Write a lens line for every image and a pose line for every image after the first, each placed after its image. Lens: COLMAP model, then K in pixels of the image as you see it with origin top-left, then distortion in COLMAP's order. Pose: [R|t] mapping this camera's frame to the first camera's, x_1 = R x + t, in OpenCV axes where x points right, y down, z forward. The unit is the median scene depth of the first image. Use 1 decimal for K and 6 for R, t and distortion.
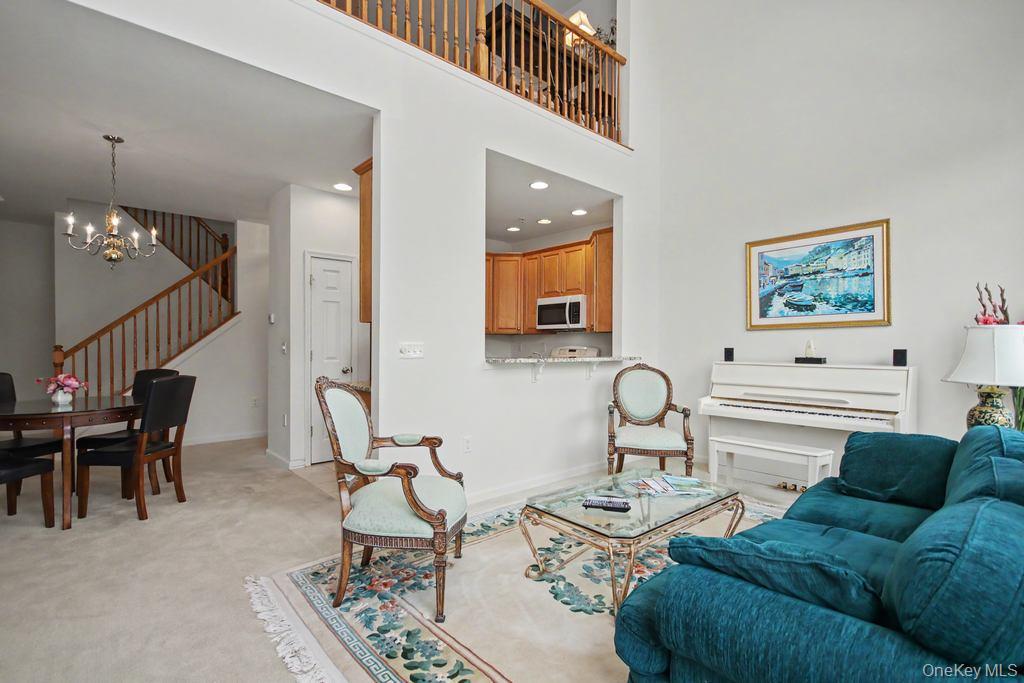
lens RADIAL K [[474.9, 0, 514.1], [0, 474.9, 351.3], [0, 0, 1]] dist [0.000021, 0.000024]
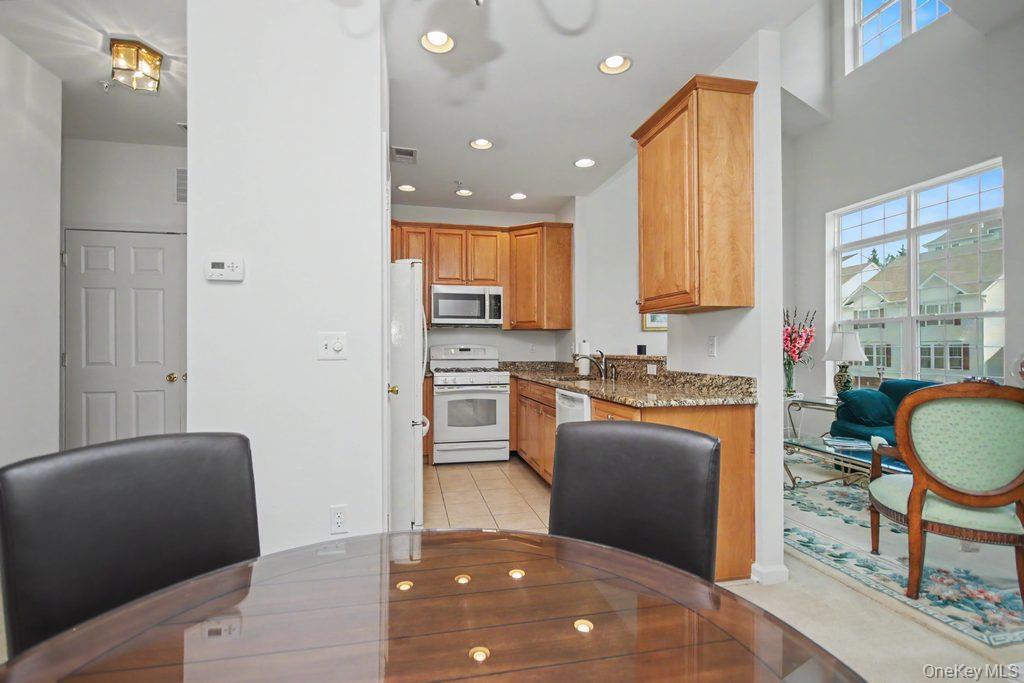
lens RADIAL K [[476.3, 0, 509.6], [0, 476.3, 346.2], [0, 0, 1]] dist [0.000375, -0.000022]
pose [[0.498456, -0.001324, 0.866914, -0.756066], [0.015394, 0.999855, -0.007324, -0.000489], [-0.866778, 0.016996, 0.498404, 0.650401]]
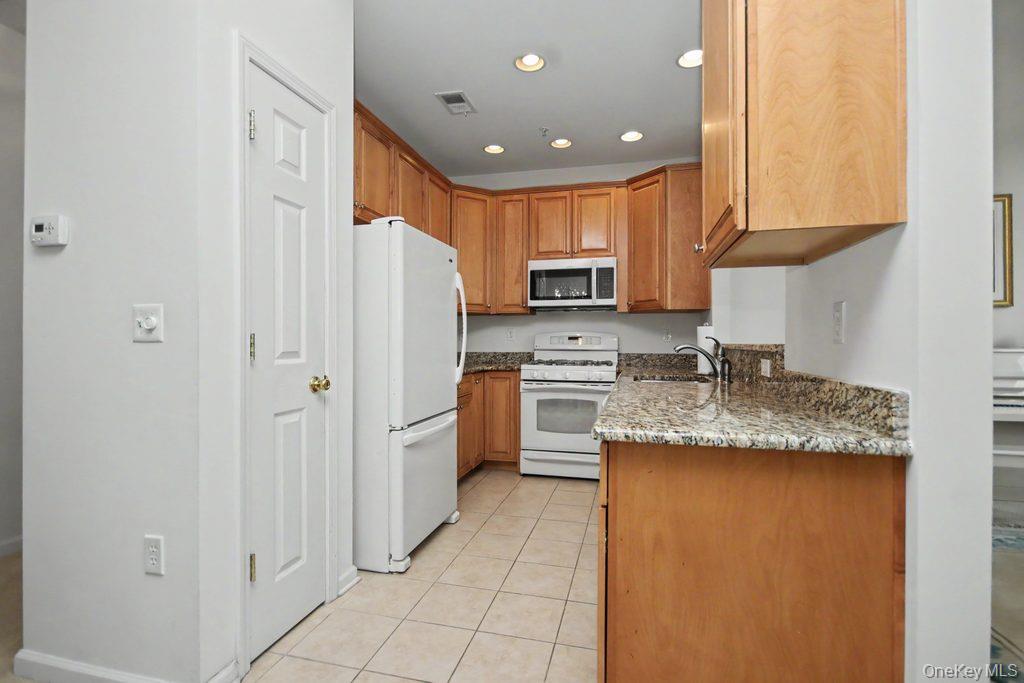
lens RADIAL K [[479.9, 0, 511.5], [0, 479.9, 340.9], [0, 0, 1]] dist [0.000620, 0.000393]
pose [[0.832015, -0.003227, 0.554744, -0.453782], [0.009746, 0.999914, -0.008801, 0.010297], [-0.554668, 0.012729, 0.831975, 0.597528]]
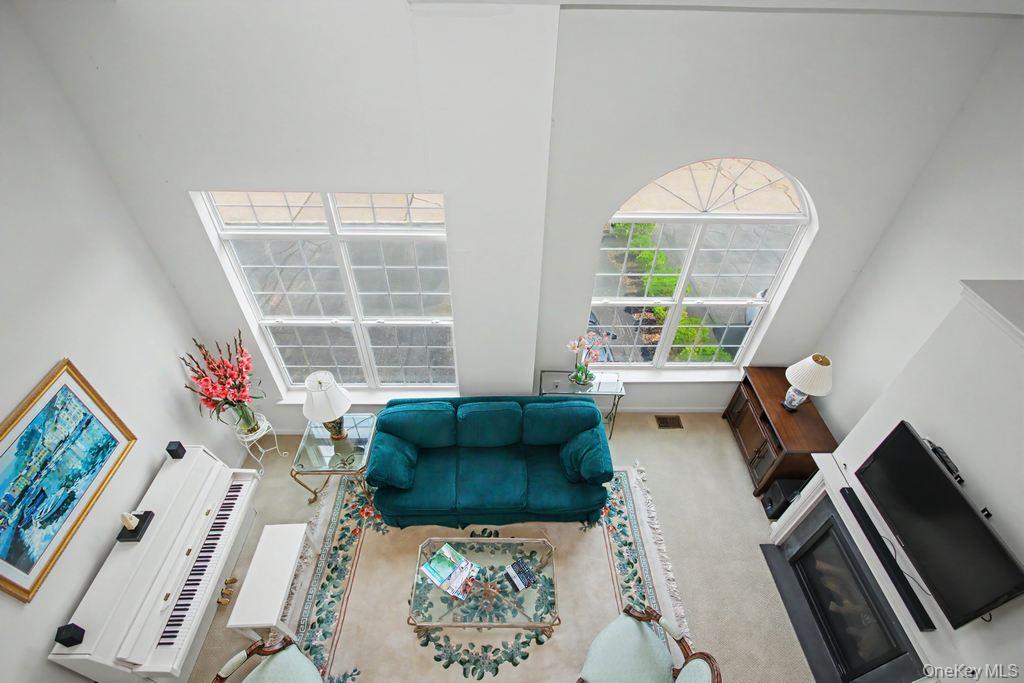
lens RADIAL K [[476.3, 0, 509.6], [0, 476.3, 346.2], [0, 0, 1]] dist [0.000375, -0.000022]
pose [[-0.756902, -0.453932, 0.470155, -0.088719], [-0.004452, 0.722975, 0.690860, -0.654909], [-0.653513, 0.520820, -0.549242, 0.739328]]
